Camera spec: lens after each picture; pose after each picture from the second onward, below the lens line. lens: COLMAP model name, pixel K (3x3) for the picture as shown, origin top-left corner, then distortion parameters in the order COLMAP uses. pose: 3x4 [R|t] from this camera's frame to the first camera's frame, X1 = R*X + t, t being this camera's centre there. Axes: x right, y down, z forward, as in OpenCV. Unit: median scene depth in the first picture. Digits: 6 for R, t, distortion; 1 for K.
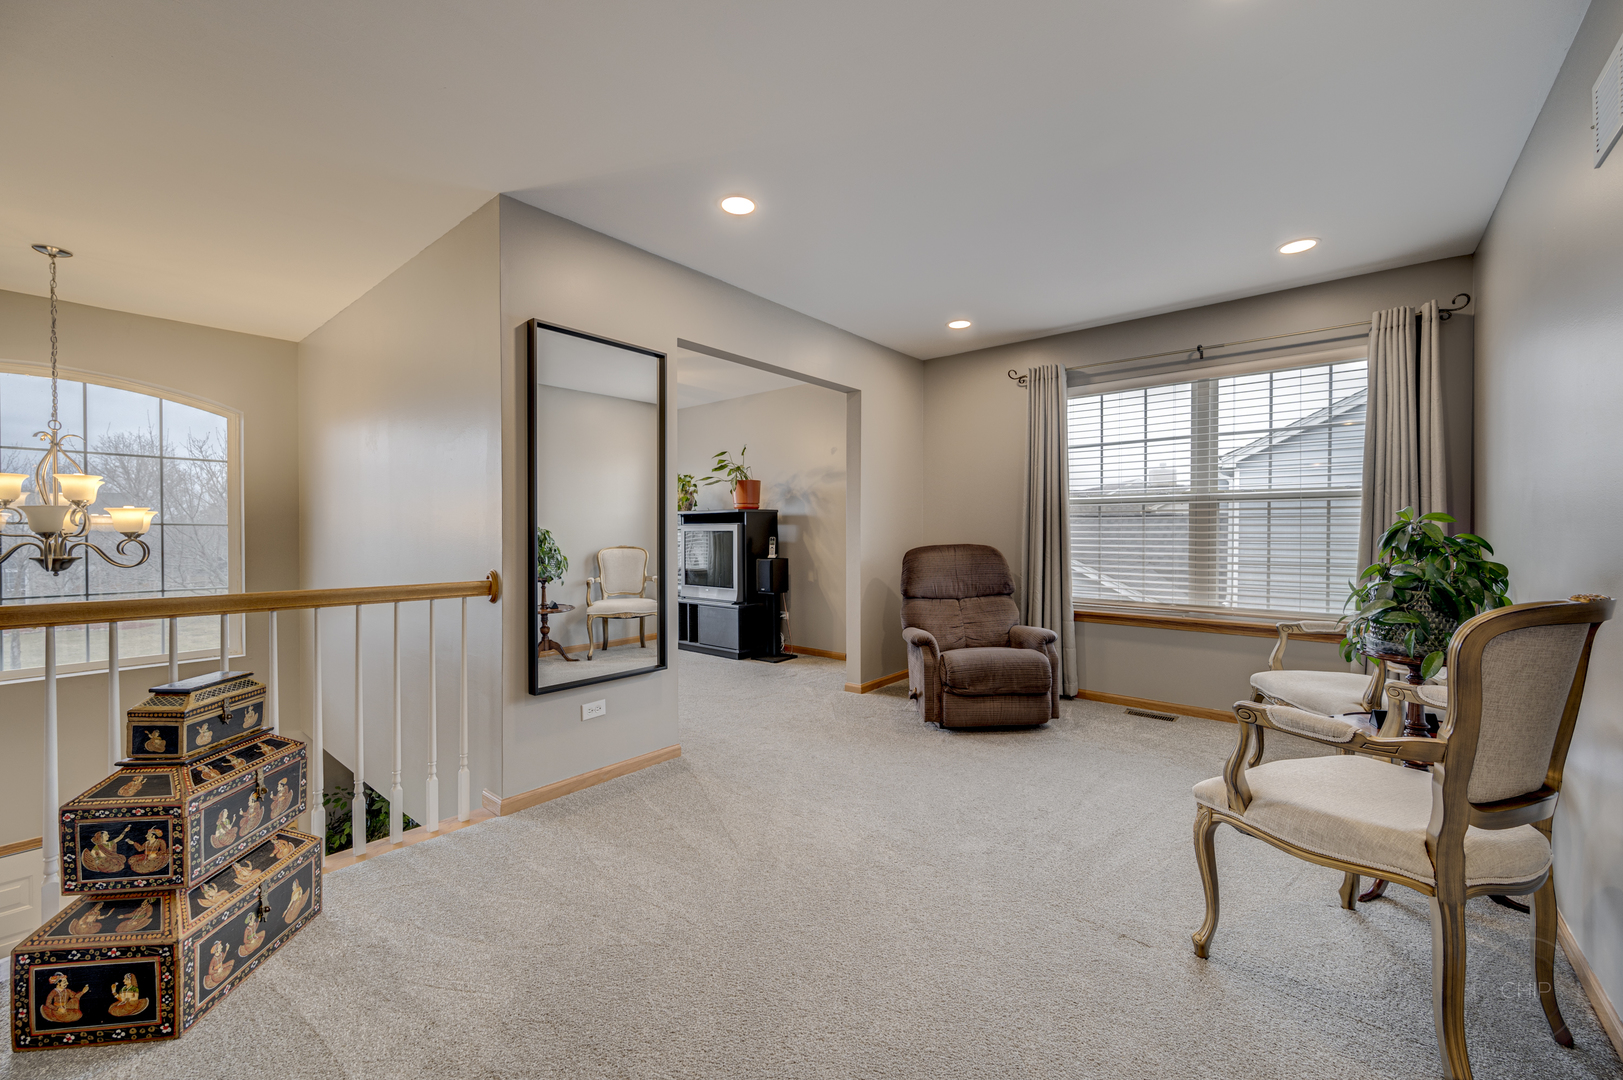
lens RADIAL K [[642.7, 0, 809.3], [0, 642.7, 535.2], [0, 0, 1]] dist [-0.000107, 0.000750]
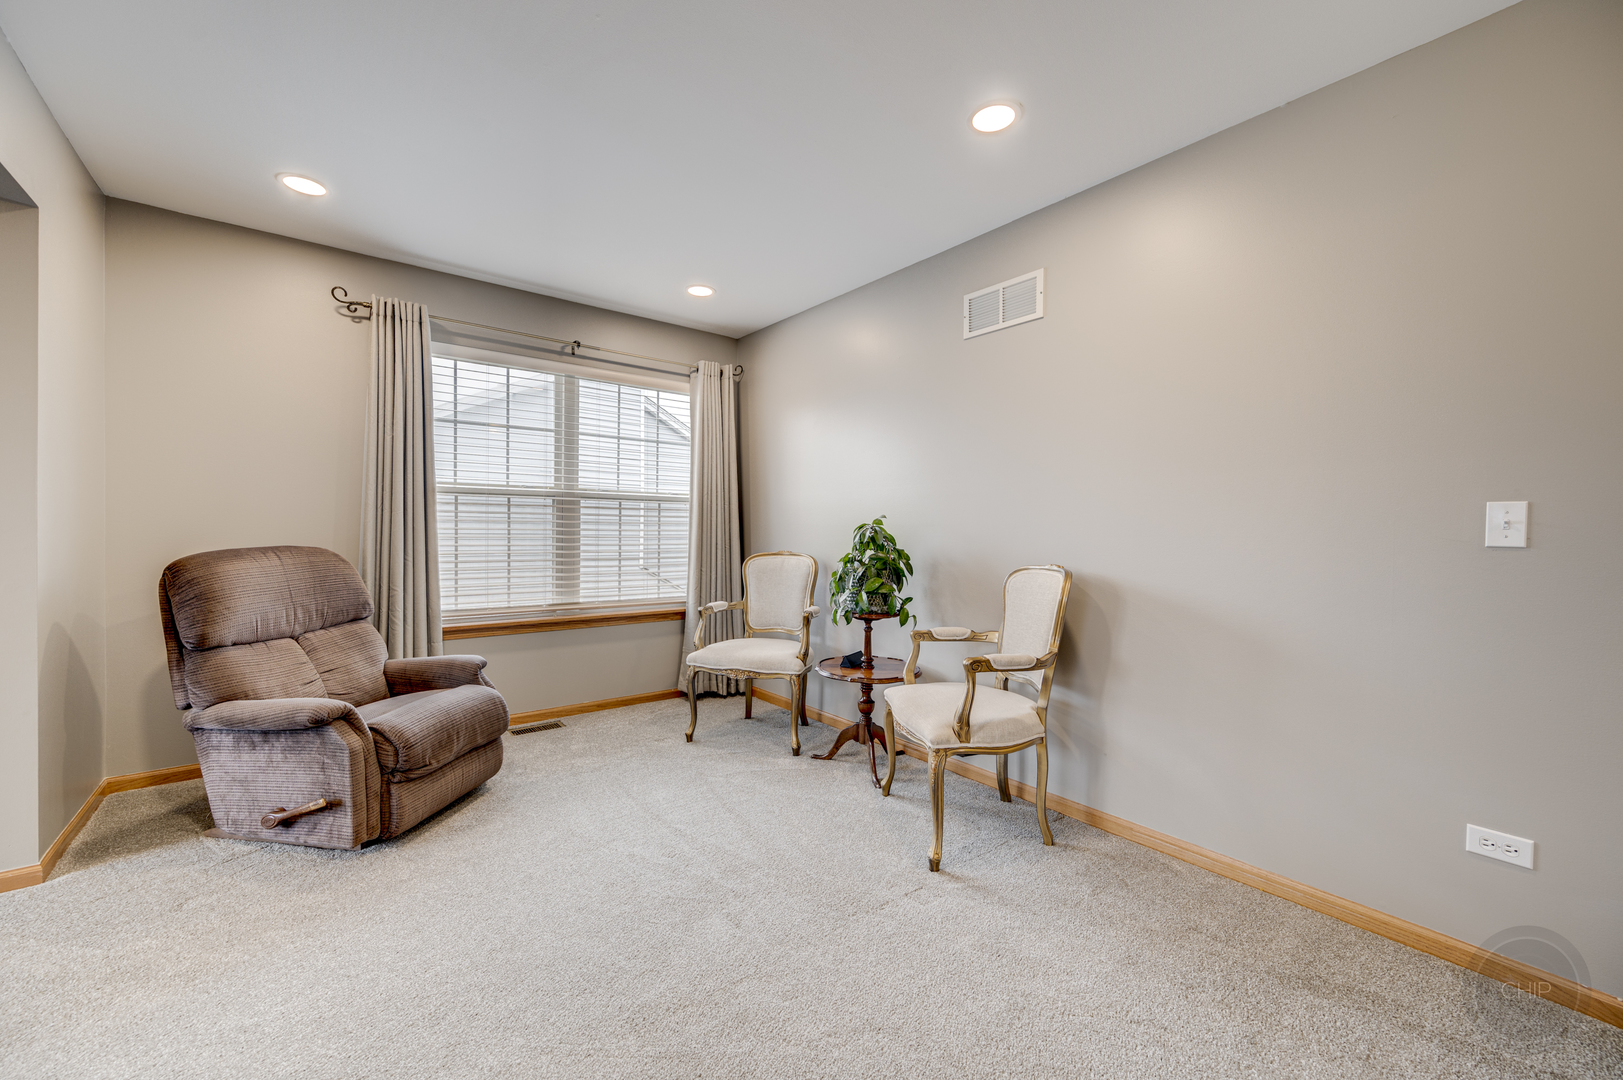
lens RADIAL K [[642.7, 0, 809.3], [0, 642.7, 535.2], [0, 0, 1]] dist [-0.000107, 0.000750]
pose [[0.194058, -0.003552, 0.980984, -0.355553], [-0.004969, 0.999977, 0.004604, -0.001720], [-0.980978, -0.005768, 0.194036, 0.535703]]
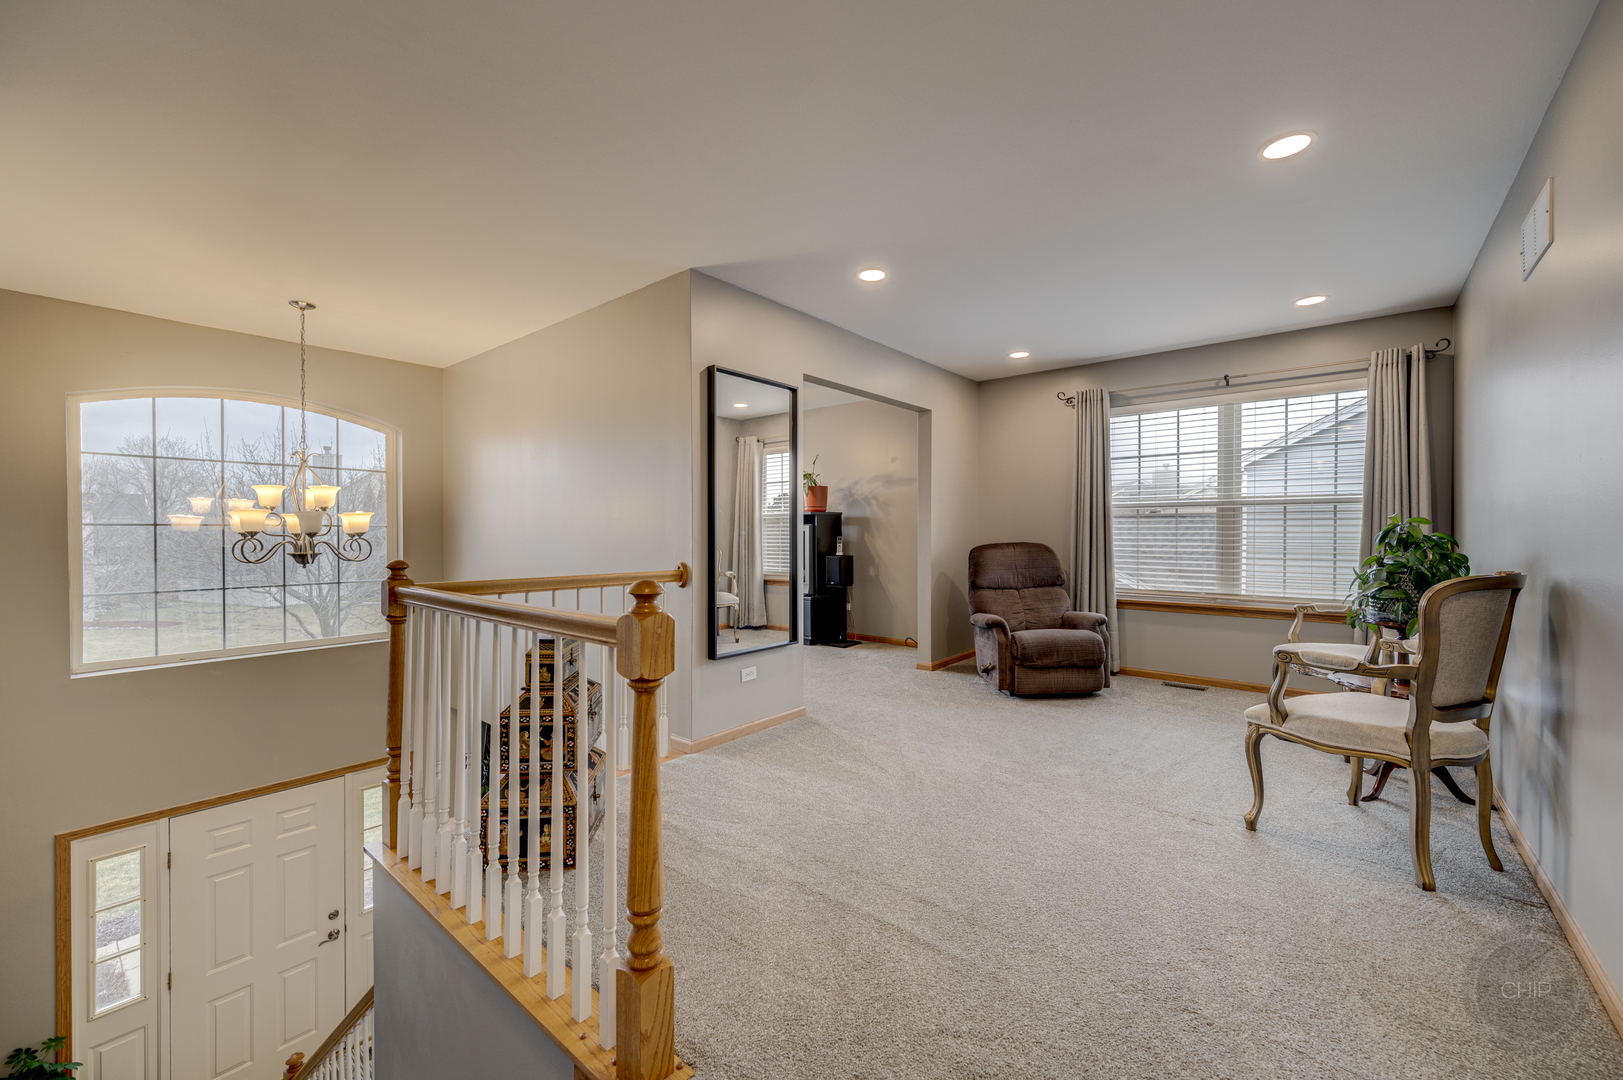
lens RADIAL K [[642.7, 0, 809.3], [0, 642.7, 535.2], [0, 0, 1]] dist [-0.000107, 0.000750]
pose [[1.000000, -0.000704, -0.000191, -0.195205], [0.000704, 1.000000, -0.000231, 0.001346], [0.000192, 0.000231, 1.000000, -0.225384]]
